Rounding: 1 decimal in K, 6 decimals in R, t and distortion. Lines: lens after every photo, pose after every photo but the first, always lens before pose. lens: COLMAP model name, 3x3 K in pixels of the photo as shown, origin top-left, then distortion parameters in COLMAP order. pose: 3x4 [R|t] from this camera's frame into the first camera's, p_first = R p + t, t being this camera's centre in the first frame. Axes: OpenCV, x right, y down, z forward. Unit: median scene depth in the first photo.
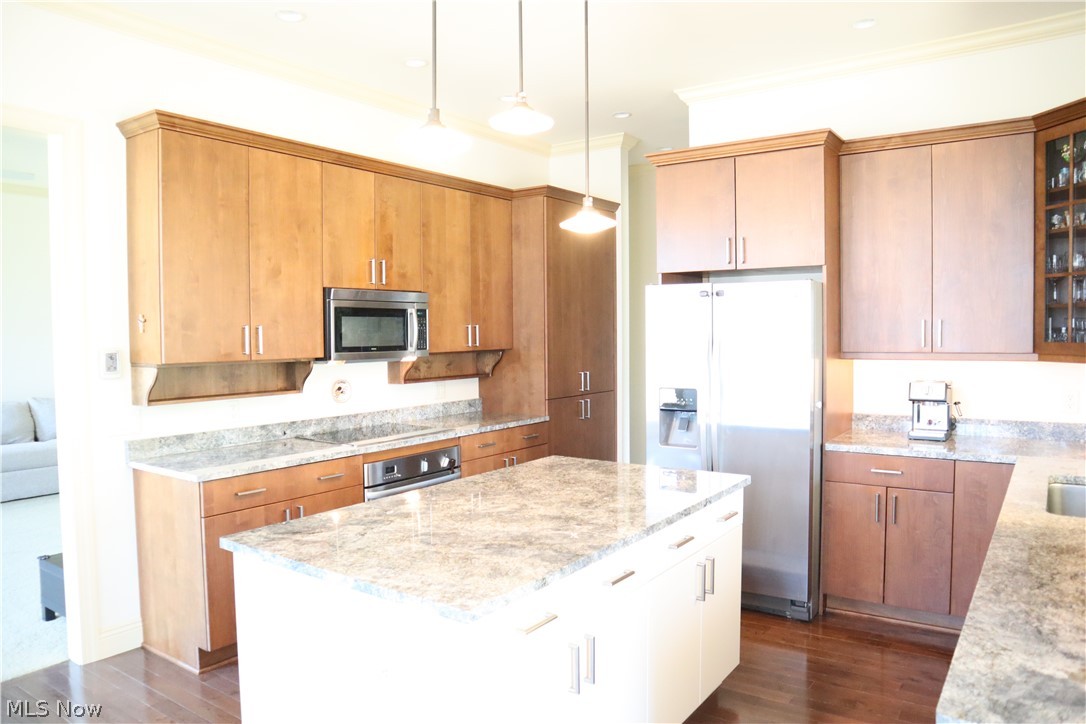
lens RADIAL K [[757.2, 0, 543.0], [0, 757.2, 368.4], [0, 0, 1]] dist [-0.072089, 0.025063]
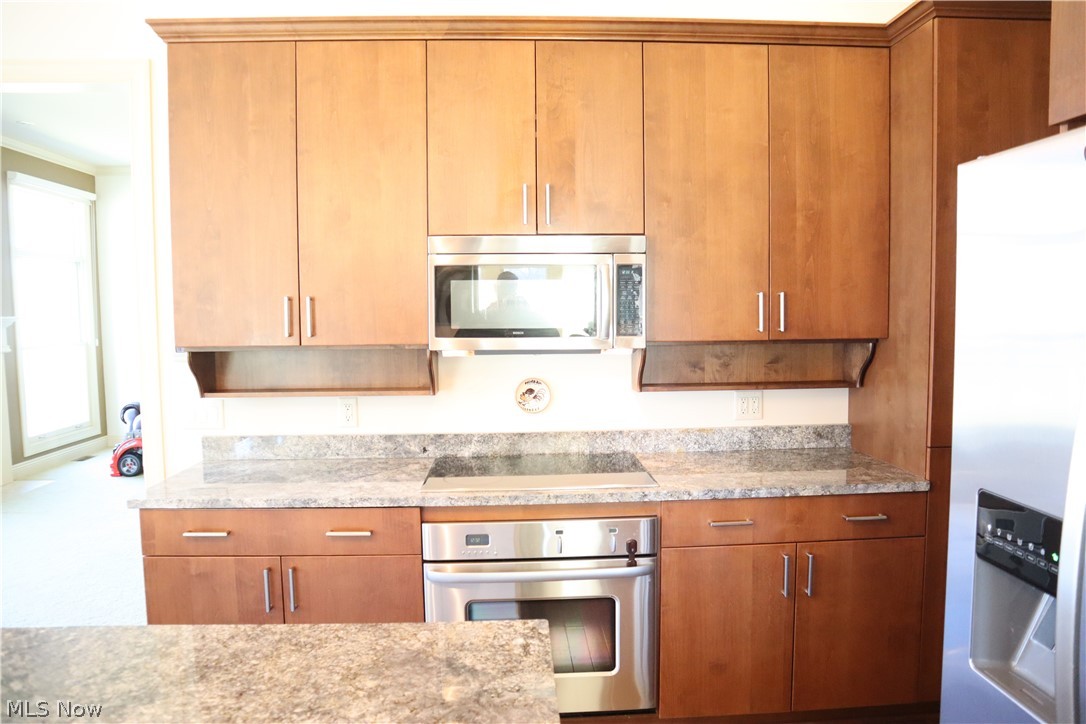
lens RADIAL K [[751.4, 0, 545.0], [0, 751.4, 363.4], [0, 0, 1]] dist [-0.107262, 0.045330]
pose [[0.623277, 0.059760, -0.779715, 0.244342], [-0.035774, 0.998211, 0.047909, -0.028972], [0.781183, -0.001967, 0.624299, 0.600723]]
